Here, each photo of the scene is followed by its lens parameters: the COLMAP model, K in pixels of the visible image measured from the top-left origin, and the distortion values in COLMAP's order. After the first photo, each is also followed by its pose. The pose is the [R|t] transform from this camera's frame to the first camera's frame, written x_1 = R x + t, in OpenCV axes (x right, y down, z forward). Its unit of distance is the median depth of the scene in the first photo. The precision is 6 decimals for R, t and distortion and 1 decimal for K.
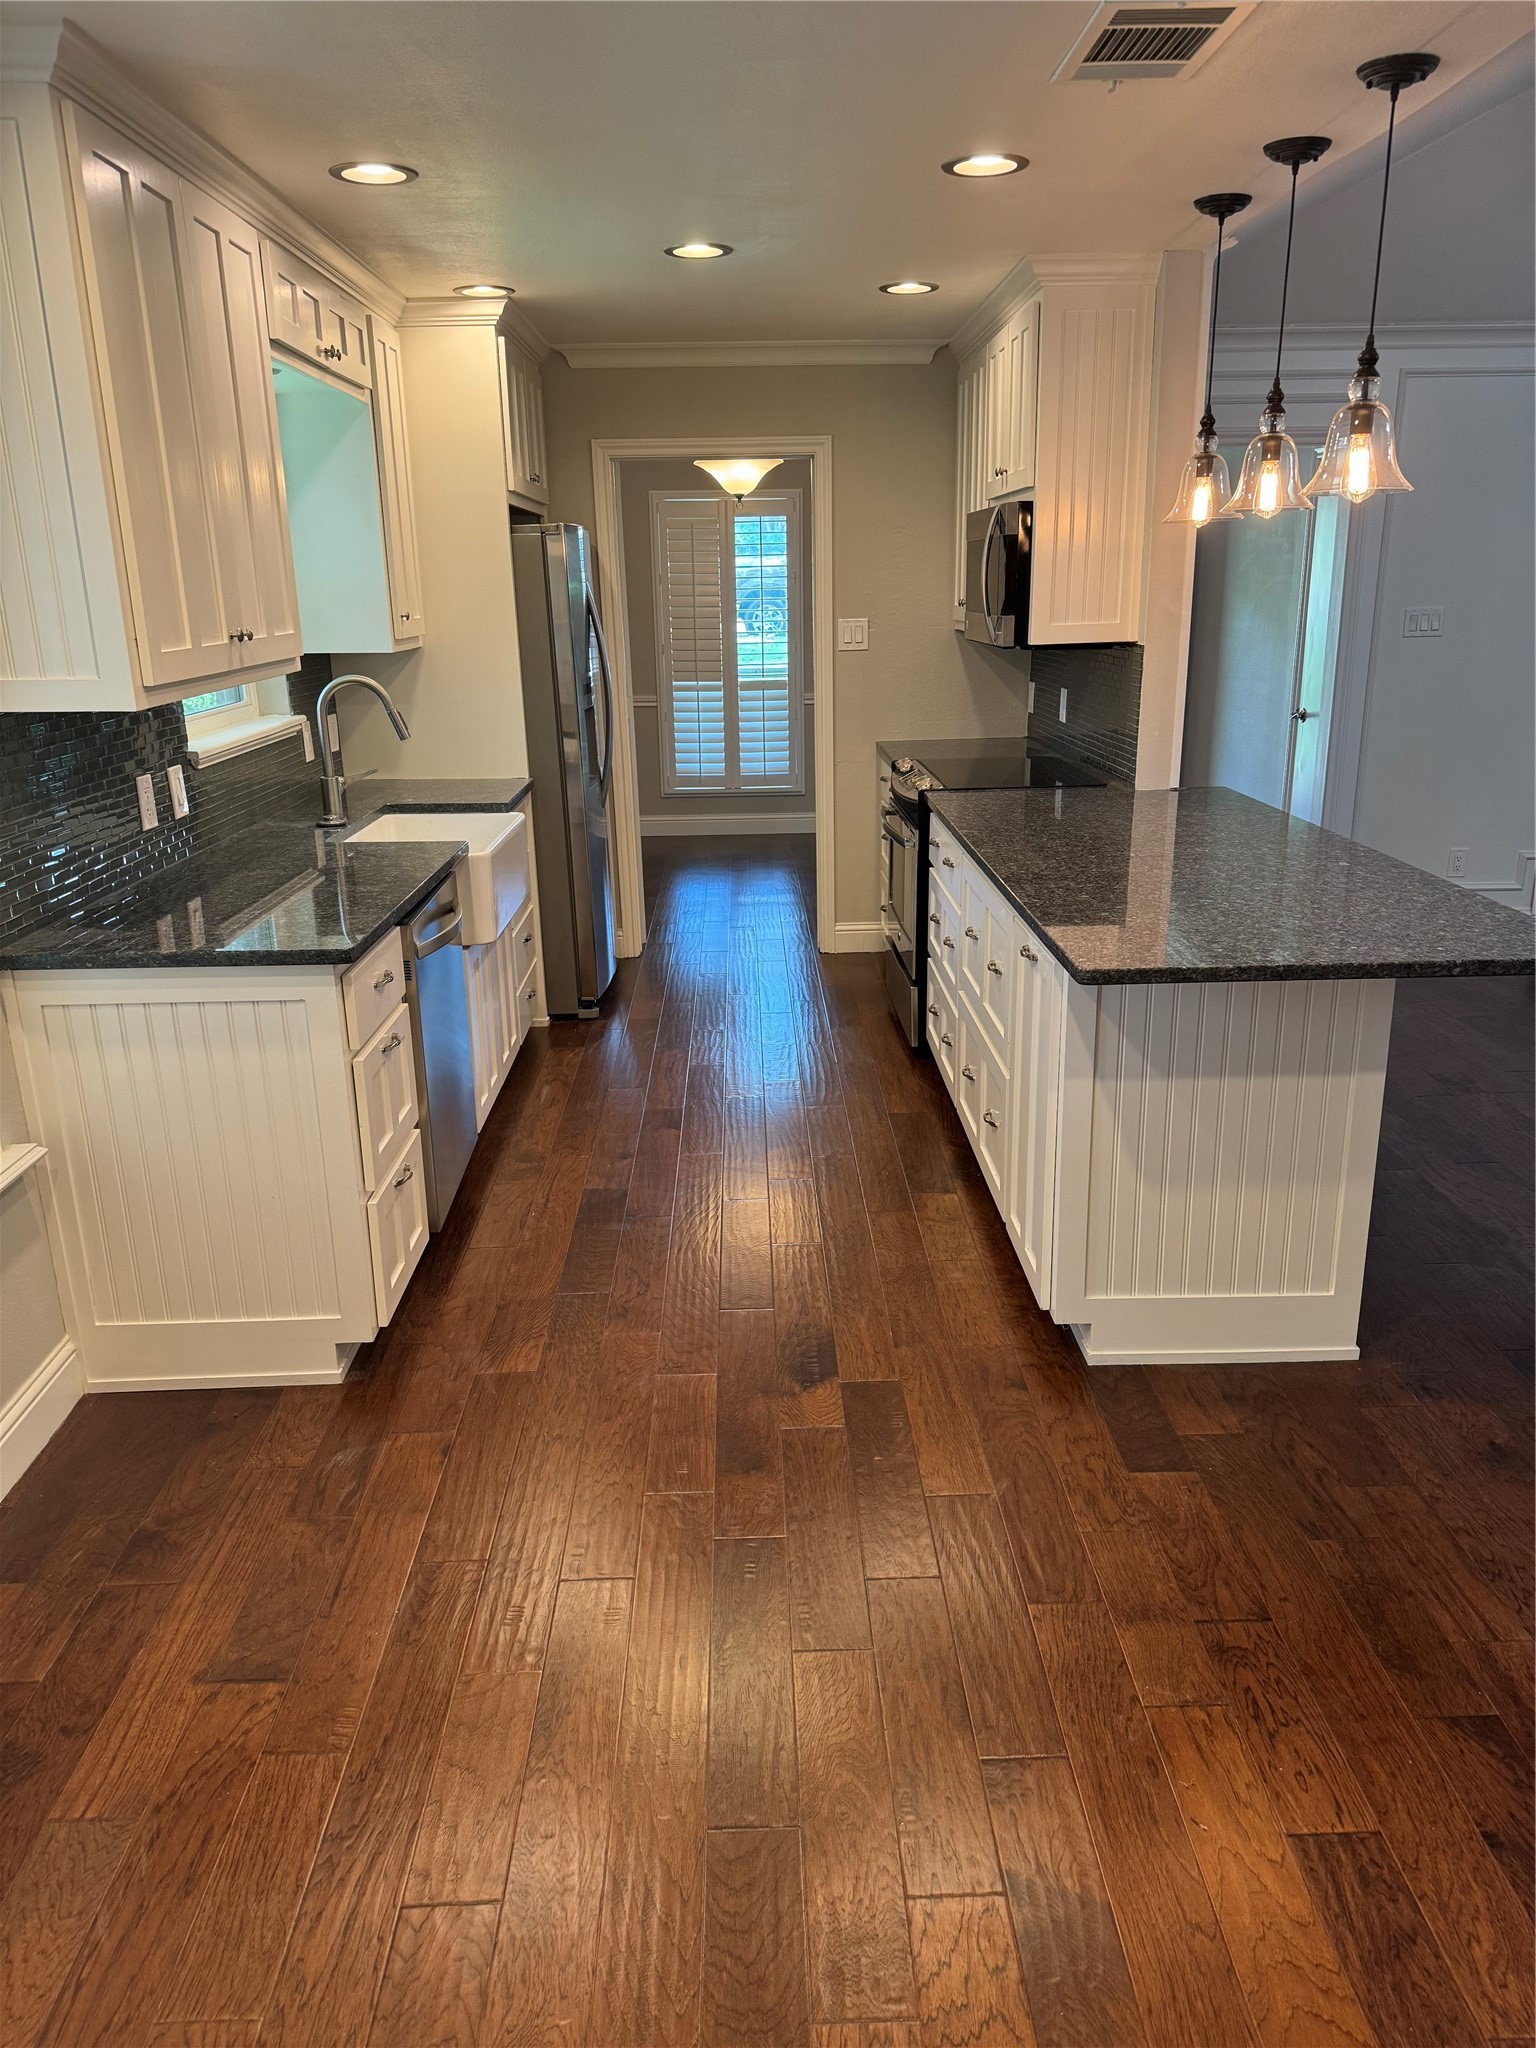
lens RADIAL K [[1396.7, 0, 826.5], [0, 1396.7, 999.9], [0, 0, 1]] dist [0.074651, -0.057955]
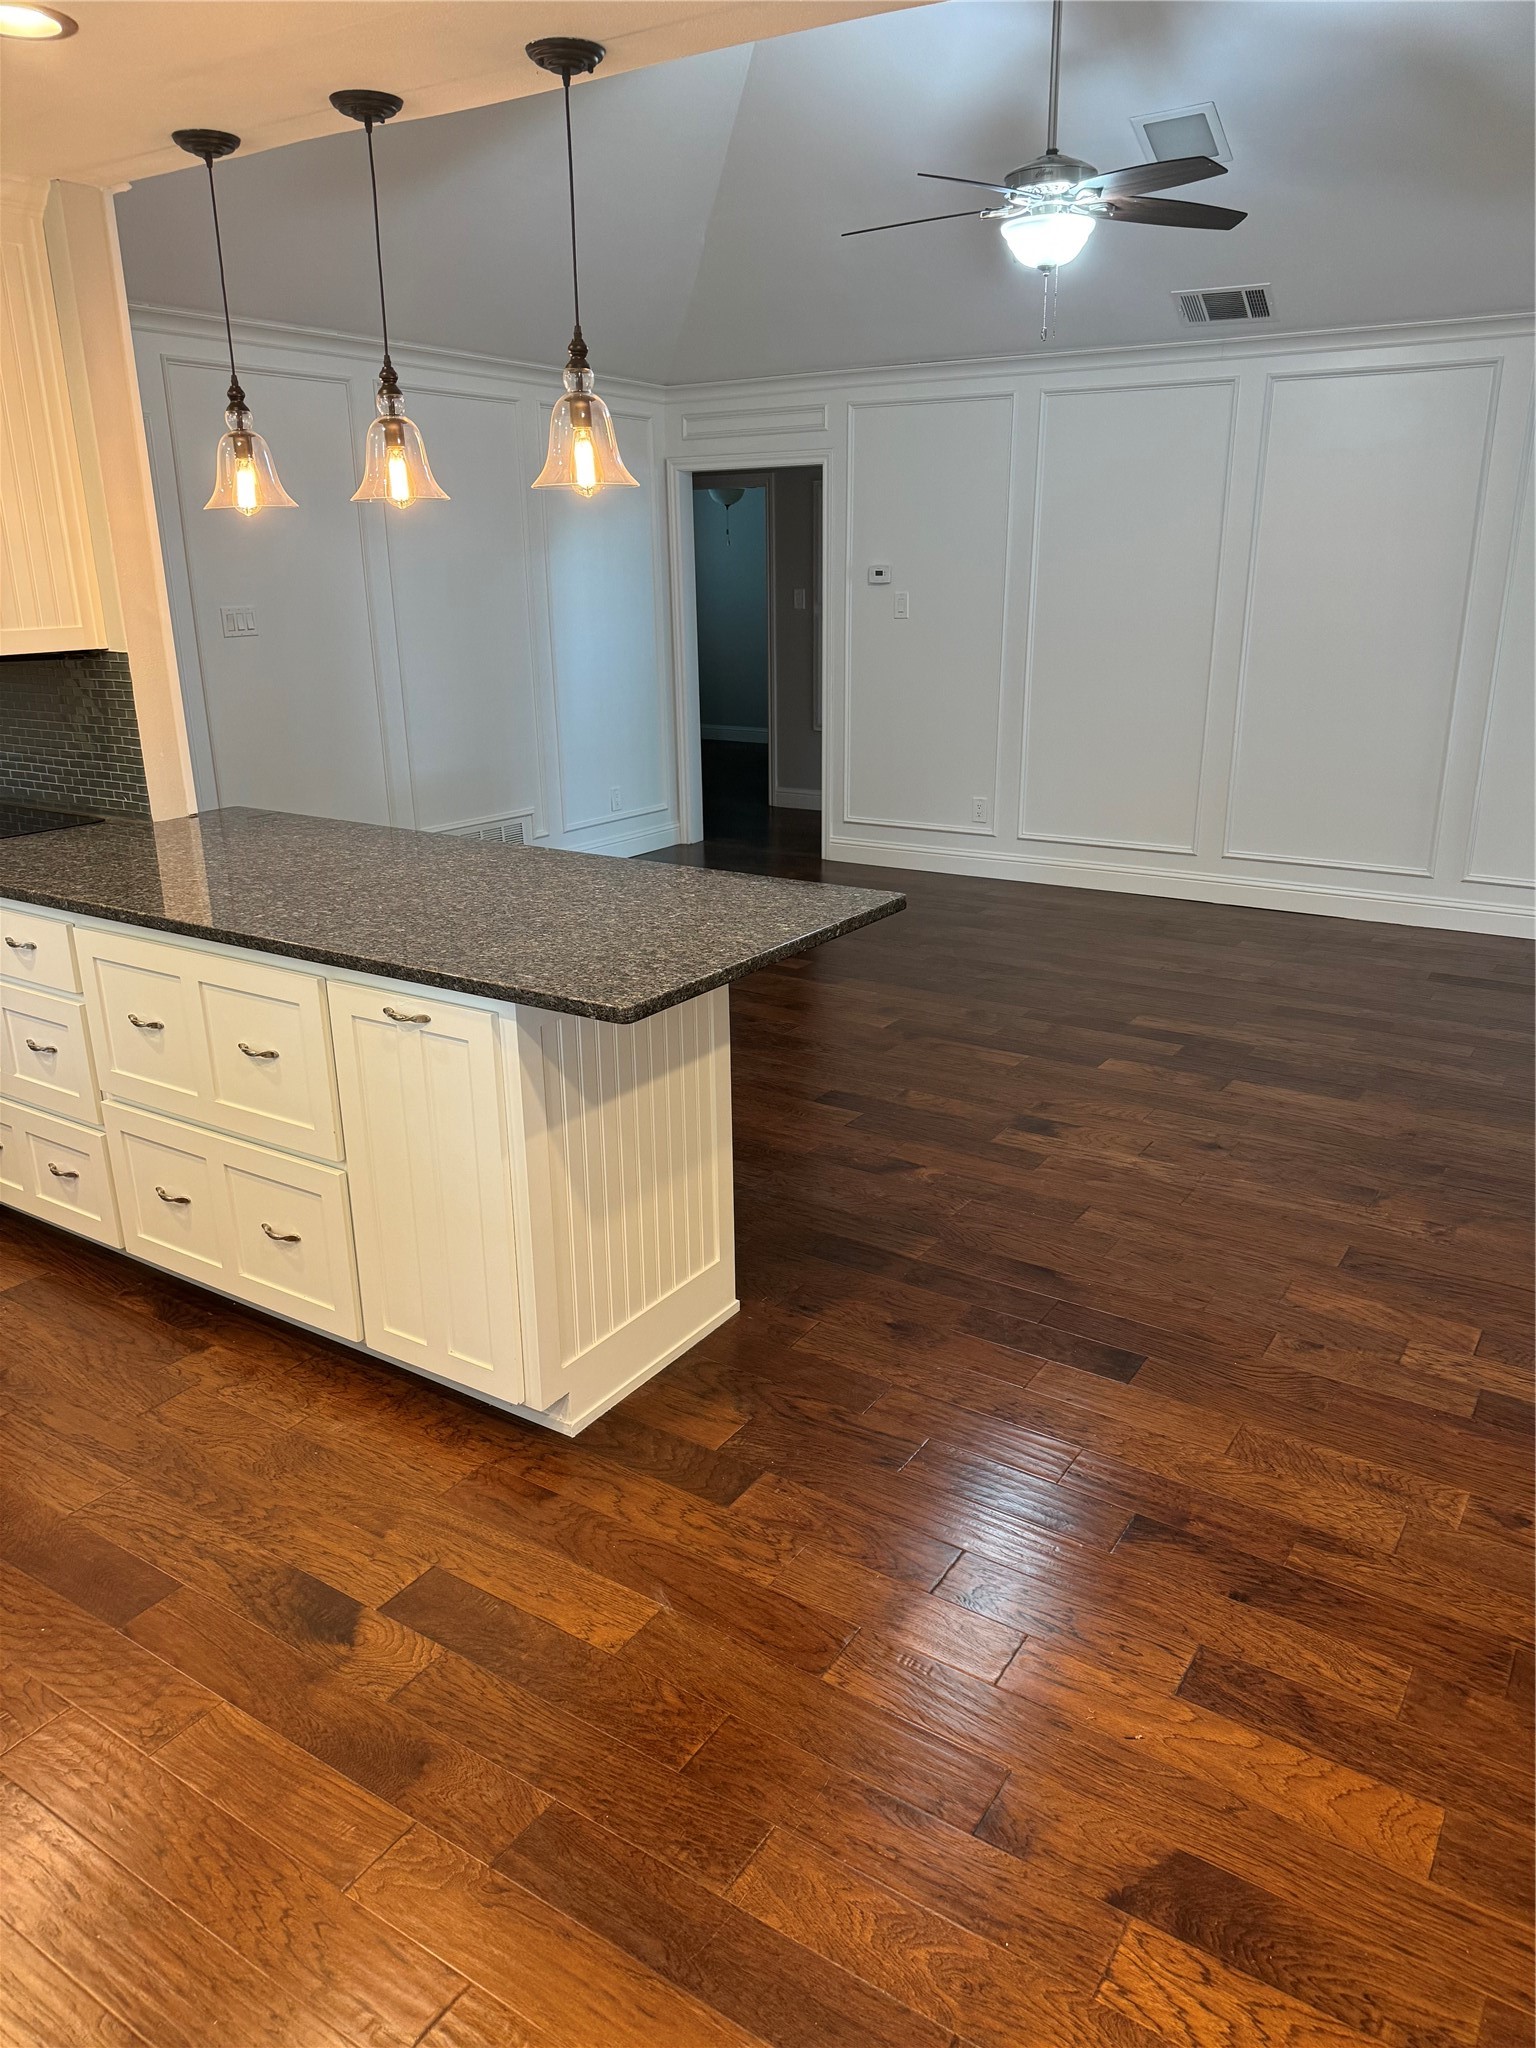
lens RADIAL K [[1396.7, 0, 826.5], [0, 1396.7, 999.9], [0, 0, 1]] dist [0.074651, -0.057955]
pose [[0.616119, -0.245725, 0.748343, -0.348114], [0.243072, 0.963036, 0.116097, -0.085040], [-0.749208, 0.110372, 0.653073, 0.268035]]
